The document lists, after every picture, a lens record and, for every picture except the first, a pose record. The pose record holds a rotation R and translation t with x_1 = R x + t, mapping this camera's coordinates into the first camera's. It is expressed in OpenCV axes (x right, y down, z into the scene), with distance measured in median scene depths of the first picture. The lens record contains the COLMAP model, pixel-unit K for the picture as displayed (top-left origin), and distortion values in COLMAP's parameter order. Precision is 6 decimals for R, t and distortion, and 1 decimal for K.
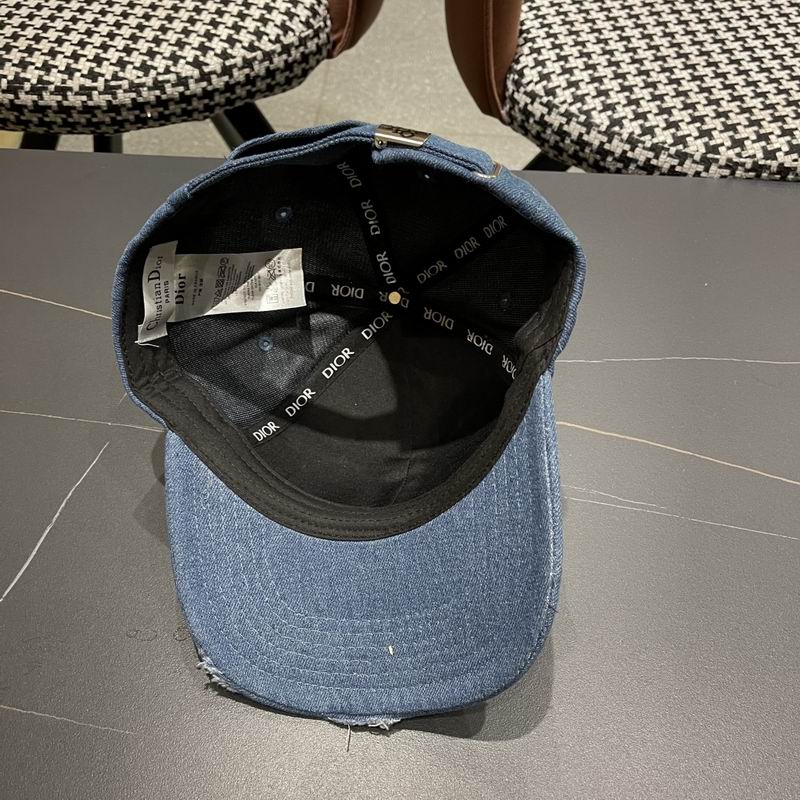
lens RADIAL K [[854.7, 0, 412.6], [0, 854.7, 417.0], [0, 0, 1]] dist [0.019761, 0.000000]
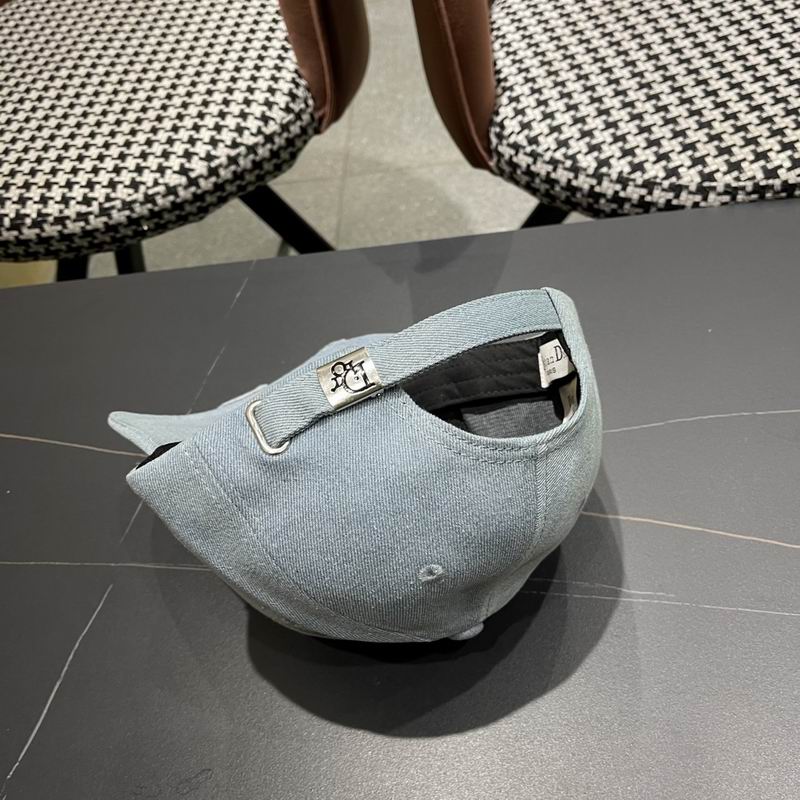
lens RADIAL K [[854.7, 0, 411.1], [0, 854.7, 414.9], [0, 0, 1]] dist [0.019761, 0.000000]
pose [[0.984034, -0.130804, -0.120697, 0.100409], [0.130390, 0.991398, -0.011354, -0.078591], [0.121144, -0.004565, 0.992624, 0.022485]]
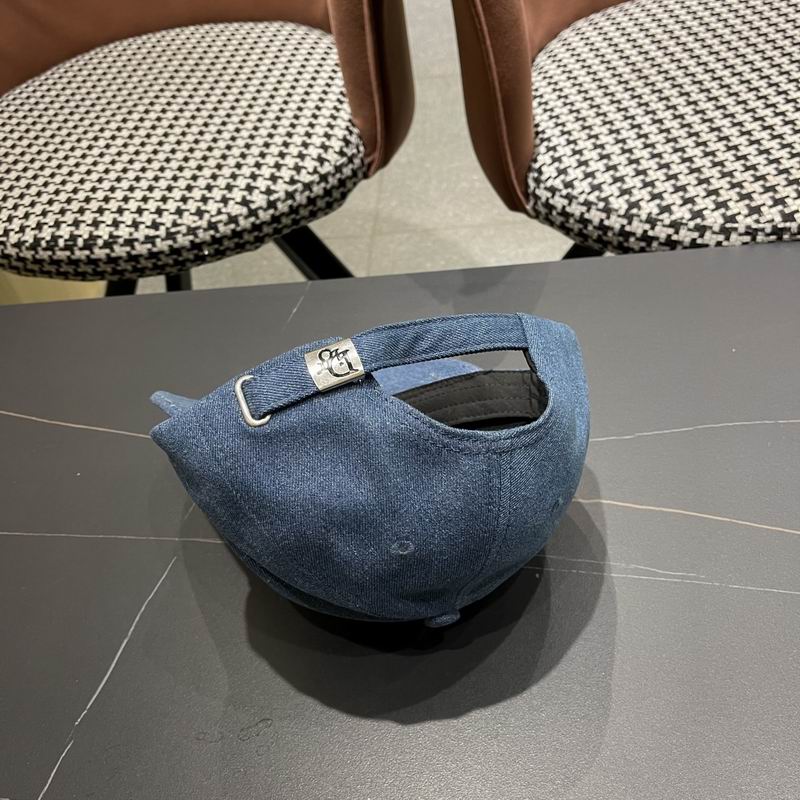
lens RADIAL K [[854.7, 0, 409.7], [0, 854.7, 412.8], [0, 0, 1]] dist [0.019761, 0.000000]
pose [[0.988356, -0.102684, -0.112289, 0.055991], [0.090927, 0.990281, -0.105244, -0.007097], [0.122004, 0.093809, 0.988086, -0.041133]]
